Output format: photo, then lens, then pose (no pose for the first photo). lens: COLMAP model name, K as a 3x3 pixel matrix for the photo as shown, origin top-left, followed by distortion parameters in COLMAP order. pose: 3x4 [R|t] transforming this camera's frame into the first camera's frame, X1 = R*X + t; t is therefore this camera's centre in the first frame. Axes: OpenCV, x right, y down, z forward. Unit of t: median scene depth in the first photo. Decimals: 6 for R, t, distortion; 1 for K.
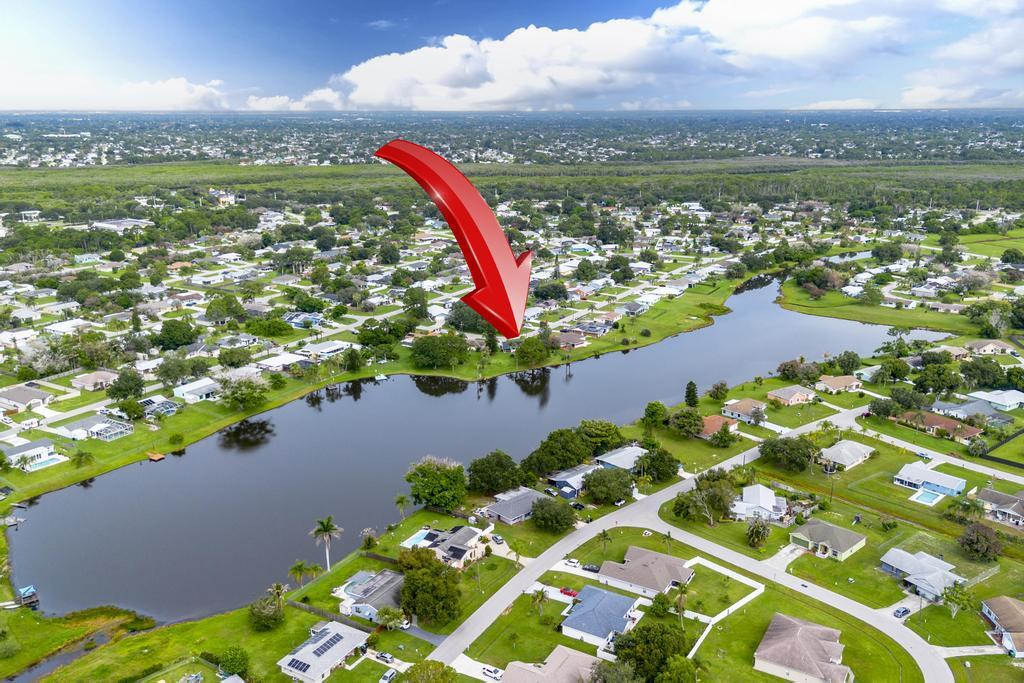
lens RADIAL K [[865.5, 0, 512.3], [0, 865.5, 341.5], [0, 0, 1]] dist [0.054150, -0.035542]
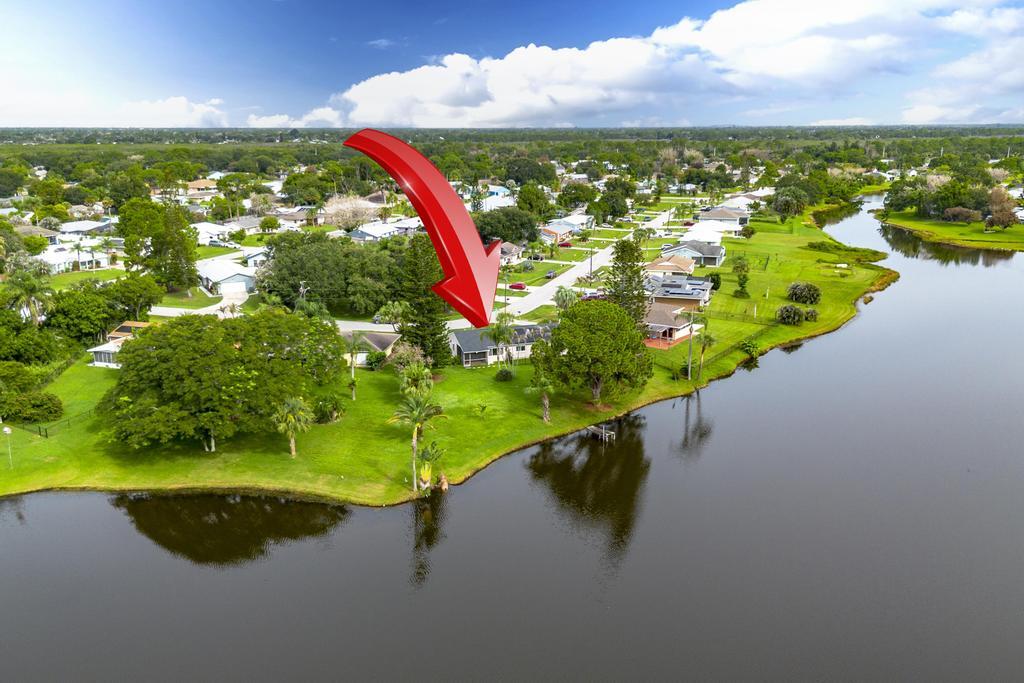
lens RADIAL K [[865.5, 0, 511.5], [0, 865.5, 341.8], [0, 0, 1]] dist [0.054150, -0.035542]
pose [[0.975804, -0.052698, 0.212202, -0.051183], [0.057522, 0.998206, -0.016619, 0.009082], [-0.210945, 0.028423, 0.977085, 0.655254]]
